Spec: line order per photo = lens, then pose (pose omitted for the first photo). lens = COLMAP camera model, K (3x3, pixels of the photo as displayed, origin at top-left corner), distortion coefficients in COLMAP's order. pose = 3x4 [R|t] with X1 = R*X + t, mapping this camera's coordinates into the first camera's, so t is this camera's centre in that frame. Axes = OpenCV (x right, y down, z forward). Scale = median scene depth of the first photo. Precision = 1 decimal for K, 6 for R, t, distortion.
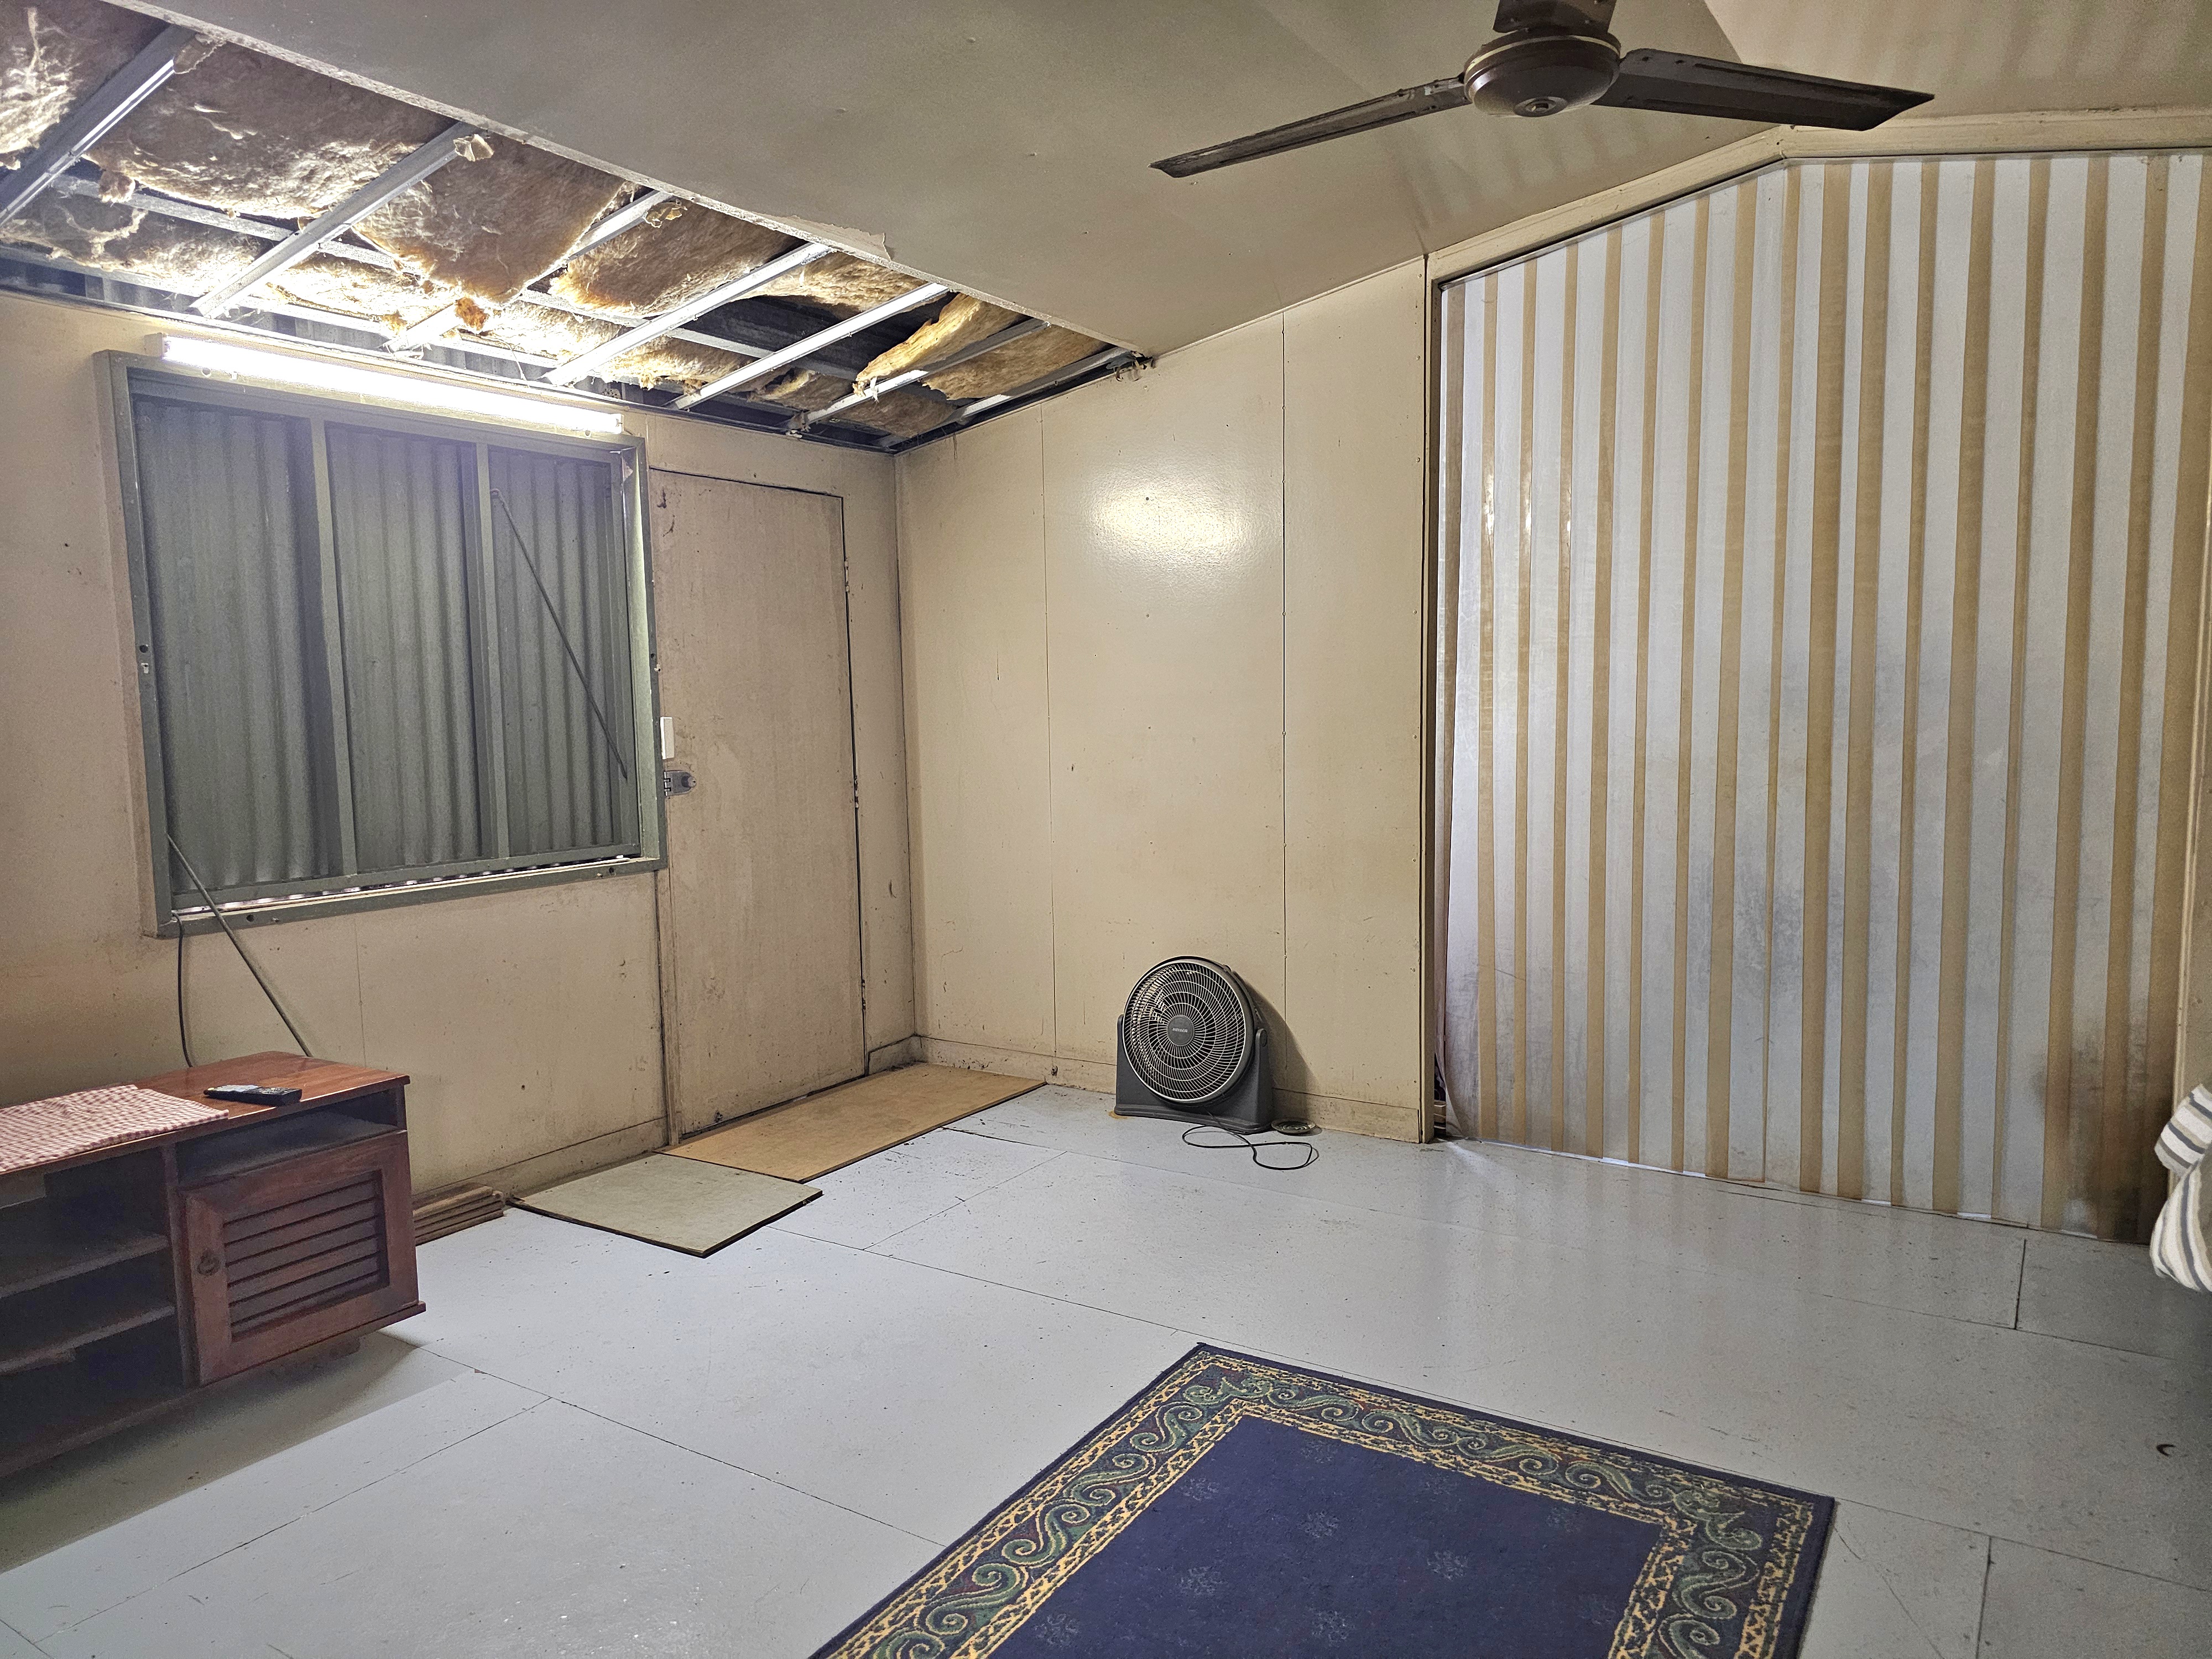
lens RADIAL K [[1490.9, 0, 1124.4], [0, 1490.9, 840.1], [0, 0, 1]] dist [0.052491, -0.047365]
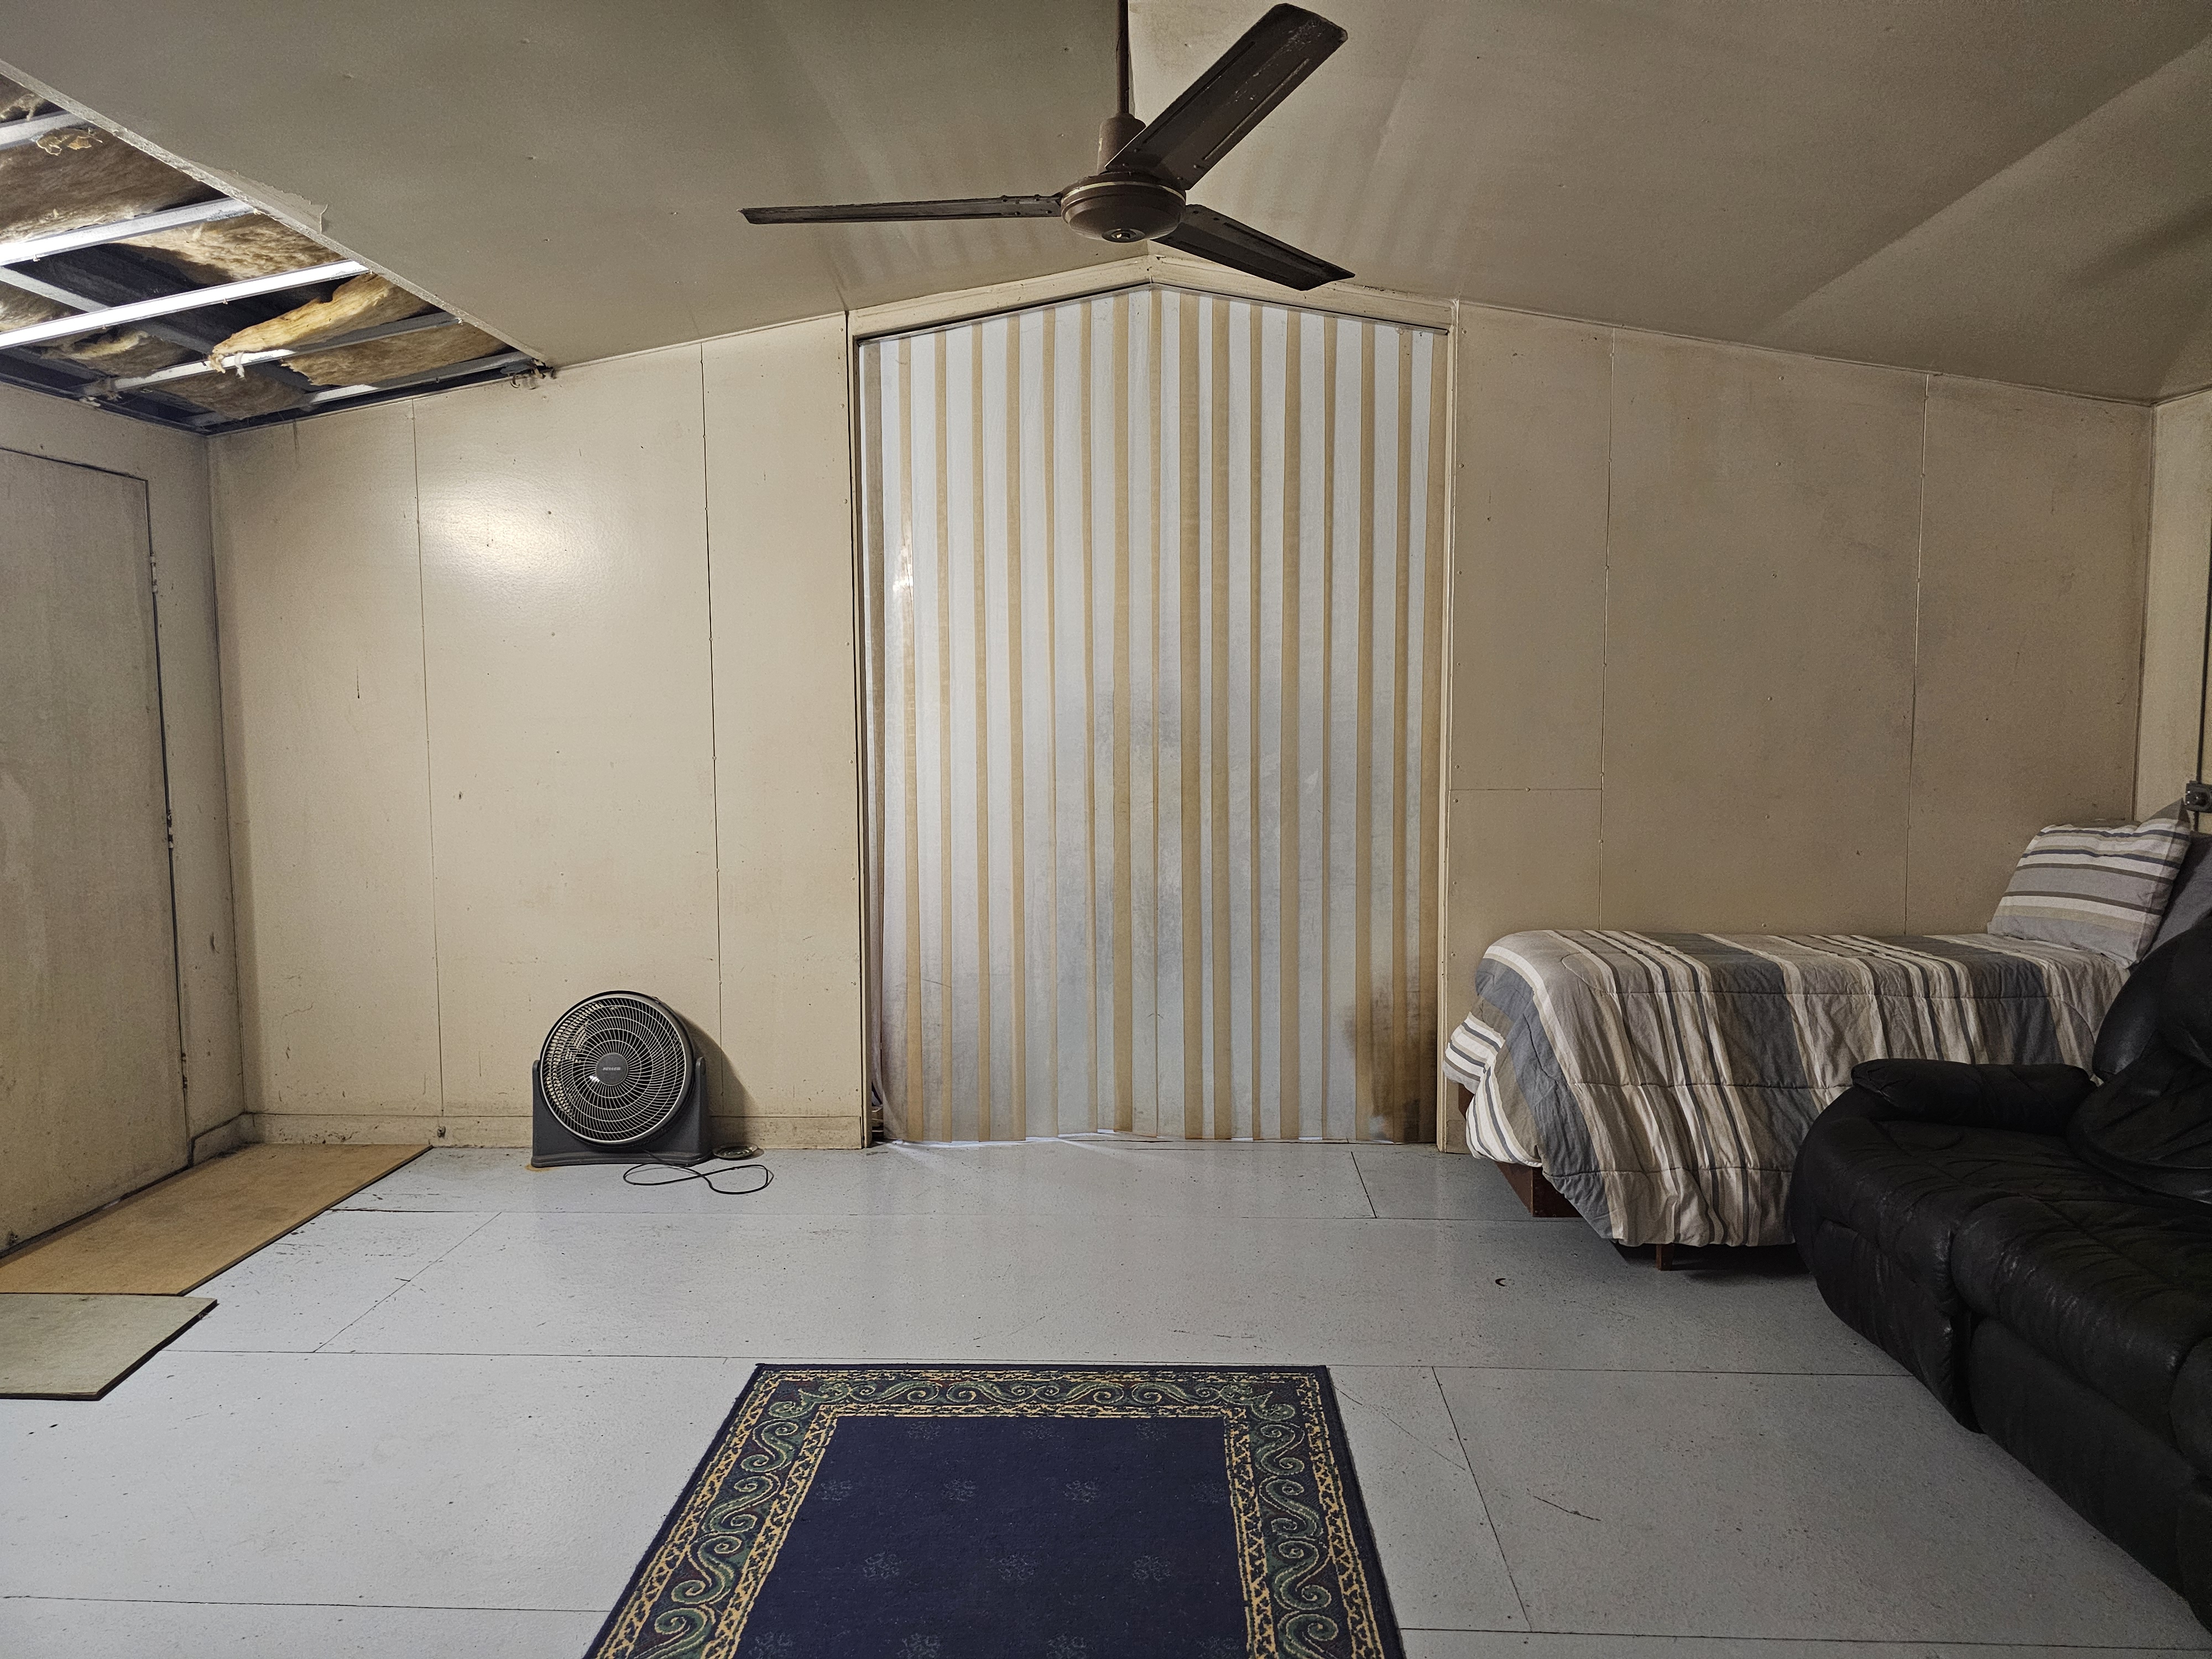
lens RADIAL K [[1490.9, 0, 1119.0], [0, 1490.9, 824.7], [0, 0, 1]] dist [0.052491, -0.047365]
pose [[0.861743, -0.025146, 0.506721, -0.197889], [0.038820, 0.999111, -0.016436, -0.000383], [-0.505858, 0.033835, 0.861953, -0.003910]]
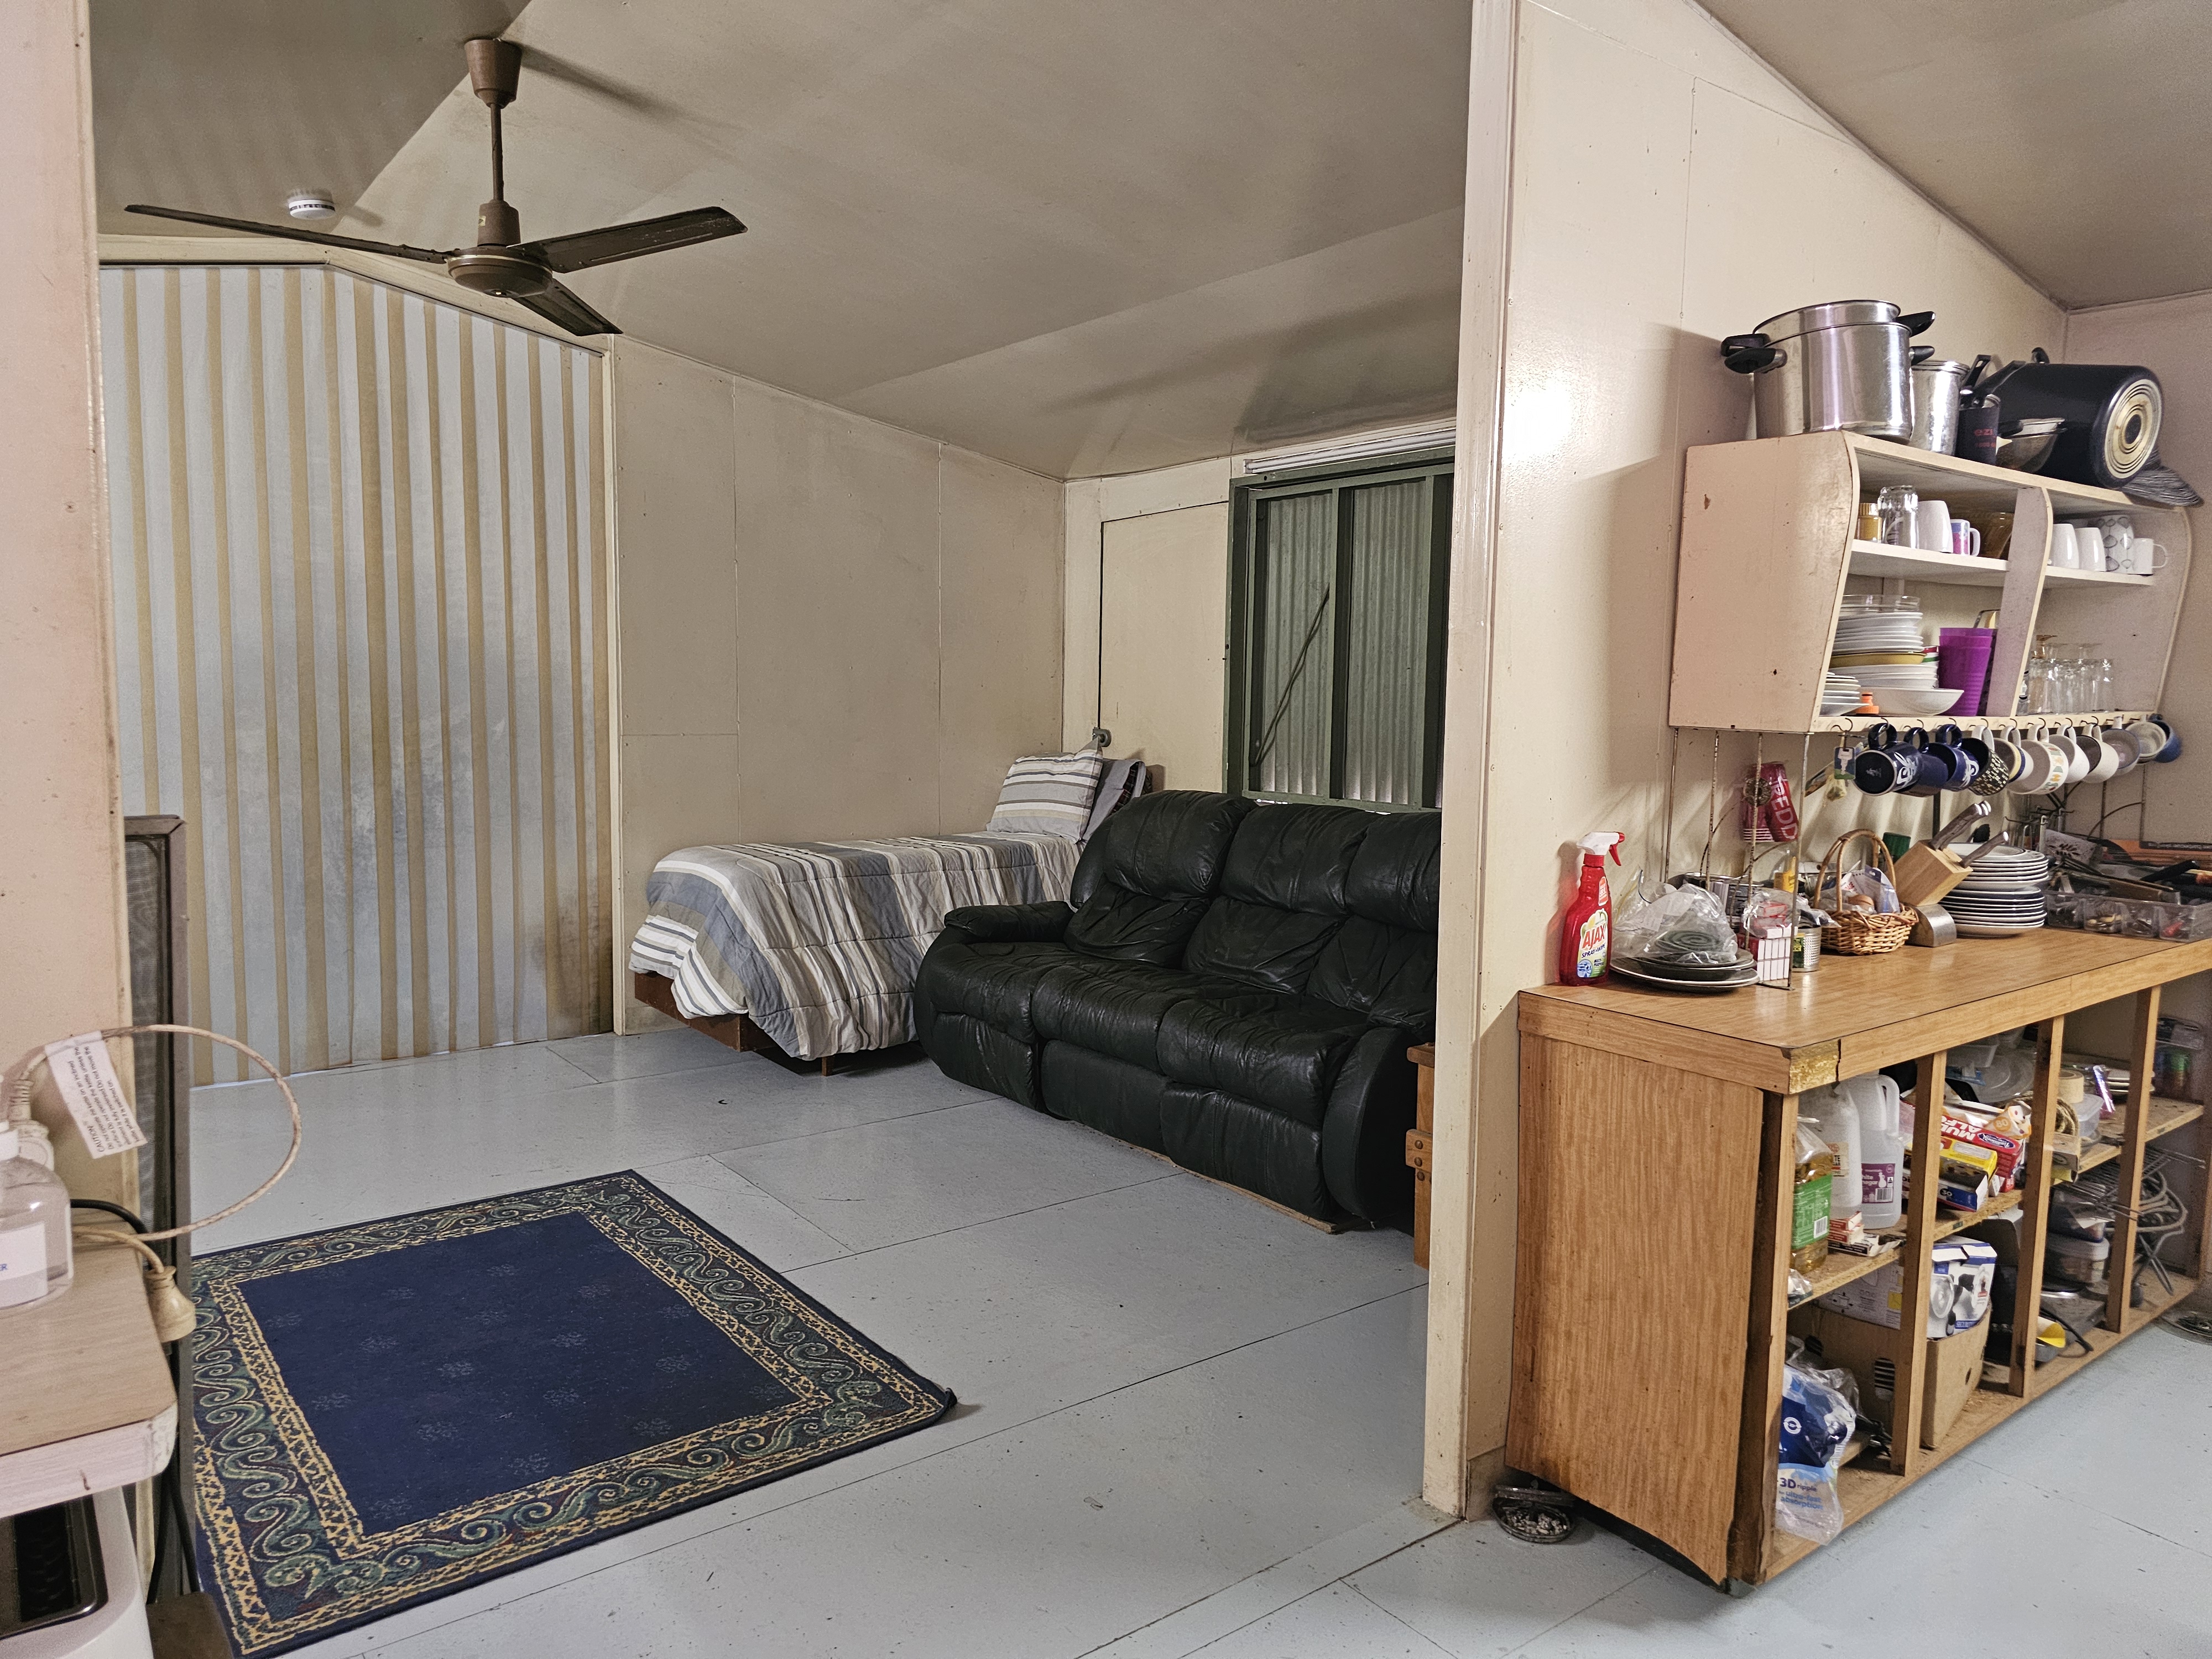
lens RADIAL K [[1490.9, 0, 1122.5], [0, 1490.9, 817.1], [0, 0, 1]] dist [0.052491, -0.047365]
pose [[0.328222, -0.060328, 0.942672, -0.573299], [0.072401, 0.996629, 0.038572, 0.019831], [-0.941822, 0.055590, 0.331484, -0.042126]]
